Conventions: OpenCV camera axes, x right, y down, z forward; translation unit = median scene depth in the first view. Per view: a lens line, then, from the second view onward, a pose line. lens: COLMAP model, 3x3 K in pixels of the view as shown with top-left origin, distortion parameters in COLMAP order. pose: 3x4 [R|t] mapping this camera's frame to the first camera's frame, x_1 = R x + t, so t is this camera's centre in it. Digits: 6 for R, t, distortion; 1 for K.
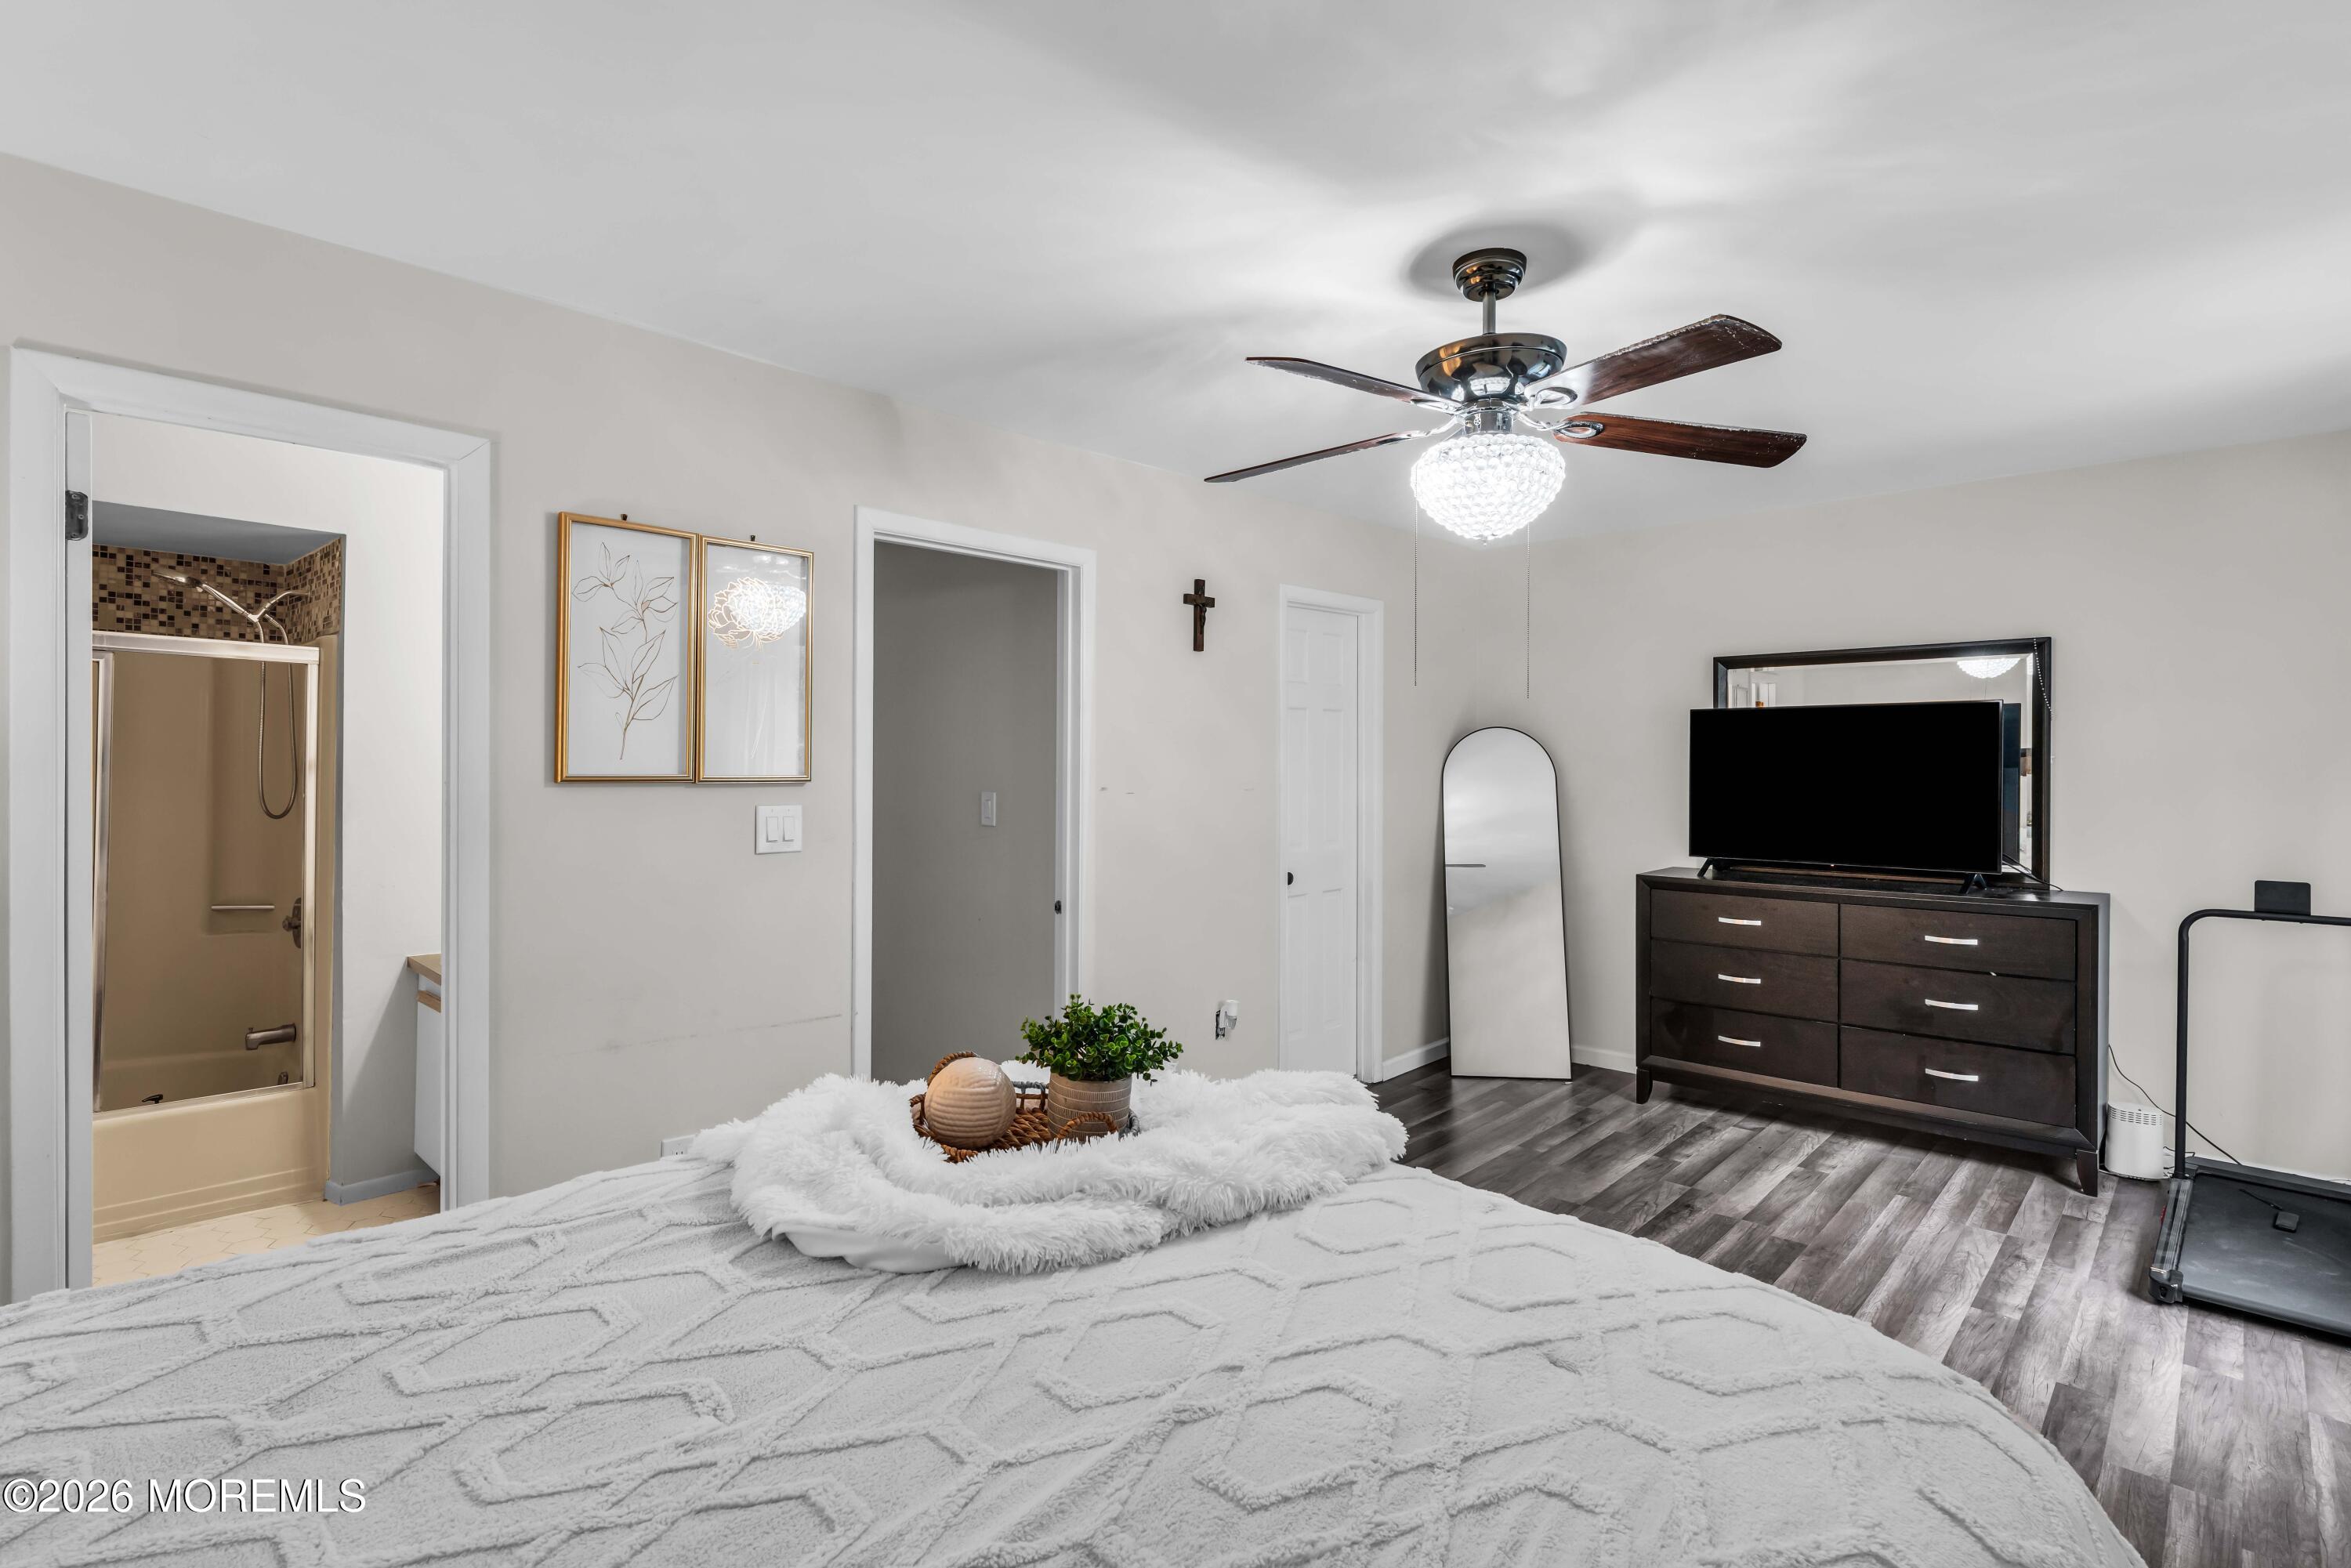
lens RADIAL K [[1111.4, 0, 1176.3], [0, 1111.4, 774.9], [0, 0, 1]] dist [-0.005427, -0.000439]
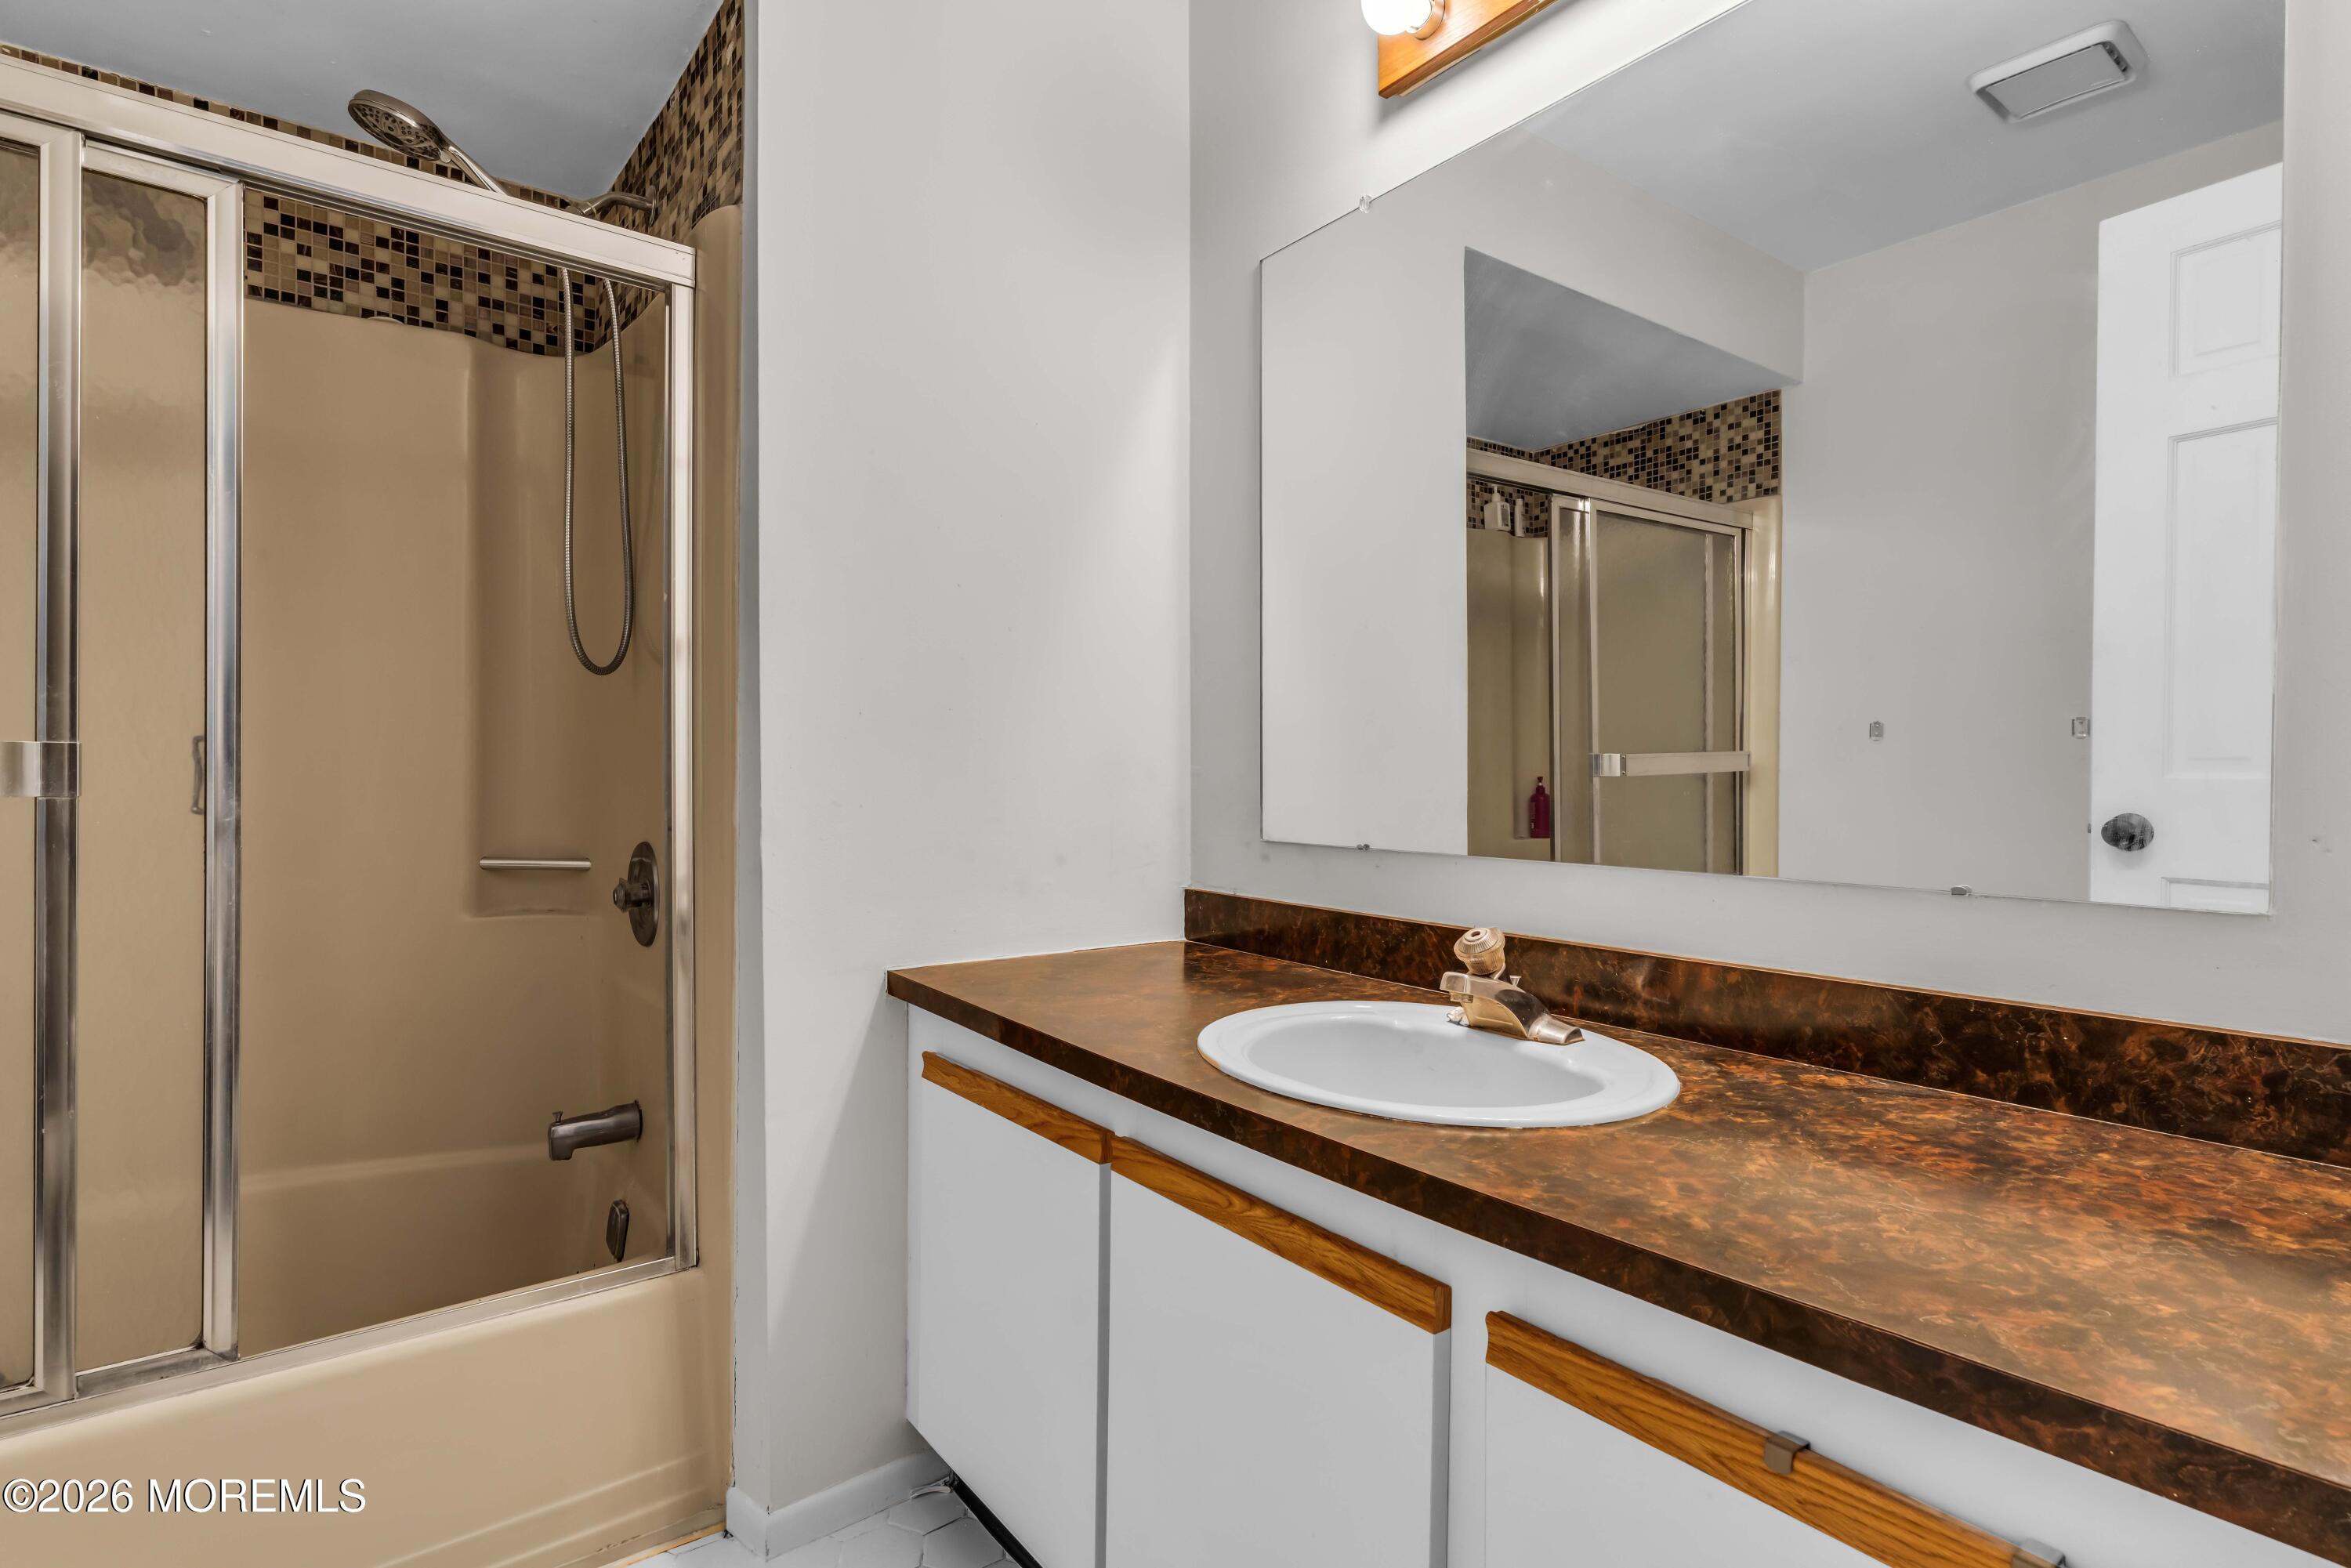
lens RADIAL K [[1111.4, 0, 1177.2], [0, 1111.4, 776.5], [0, 0, 1]] dist [-0.005427, -0.000439]
pose [[0.988007, -0.012970, -0.153866, -0.496461], [0.013726, 0.999898, 0.003853, 0.085642], [0.153800, -0.005919, 0.988084, 0.569395]]
